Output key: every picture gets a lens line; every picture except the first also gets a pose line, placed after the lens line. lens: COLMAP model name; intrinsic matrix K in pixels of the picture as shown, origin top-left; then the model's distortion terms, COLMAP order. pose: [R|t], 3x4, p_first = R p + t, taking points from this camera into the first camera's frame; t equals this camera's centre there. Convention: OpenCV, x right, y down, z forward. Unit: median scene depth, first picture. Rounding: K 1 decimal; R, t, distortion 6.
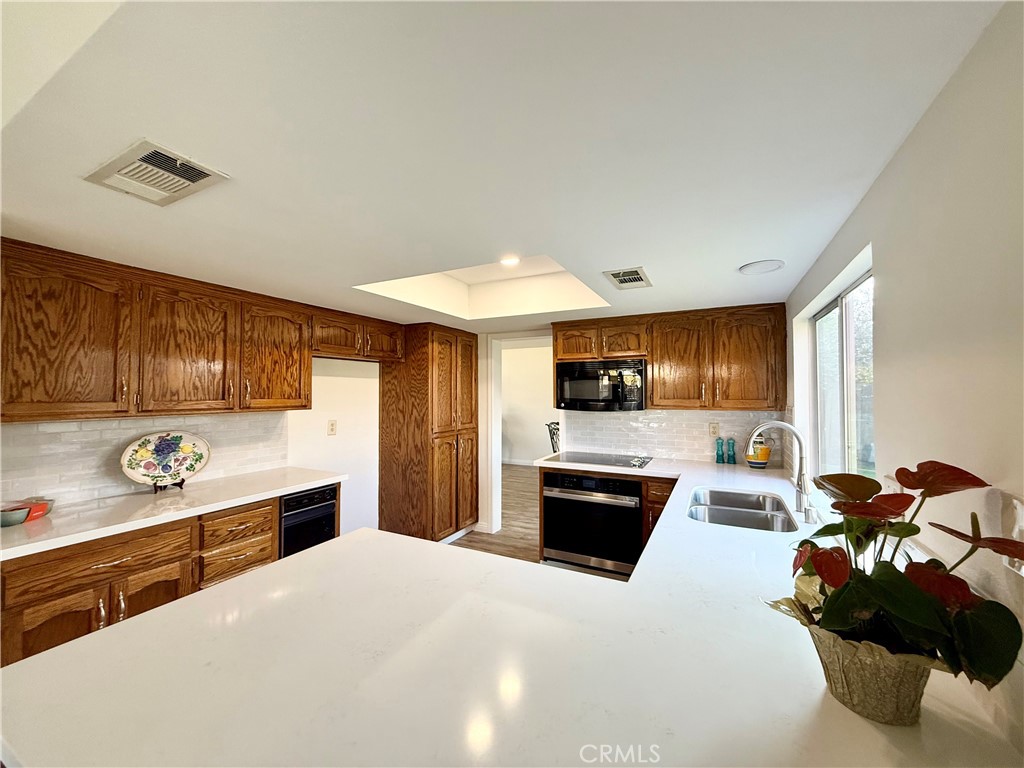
lens RADIAL K [[410.2, 0, 506.5], [0, 410.2, 382.9], [0, 0, 1]] dist [-0.002682, 0.000564]
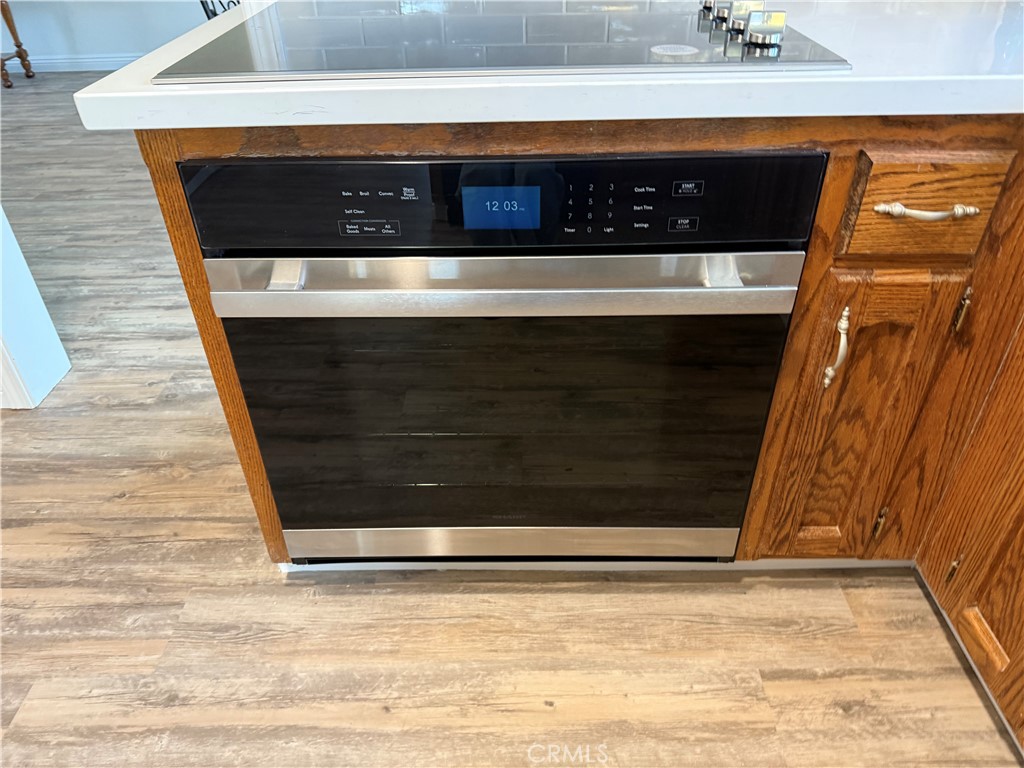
lens RADIAL K [[736.6, 0, 507.7], [0, 736.6, 380.4], [0, 0, 1]] dist [-0.003482, -0.006294]
pose [[0.888318, -0.286382, 0.358993, 0.078146], [0.016102, 0.800675, 0.598883, 0.120330], [-0.458946, -0.526218, 0.715866, 0.704129]]
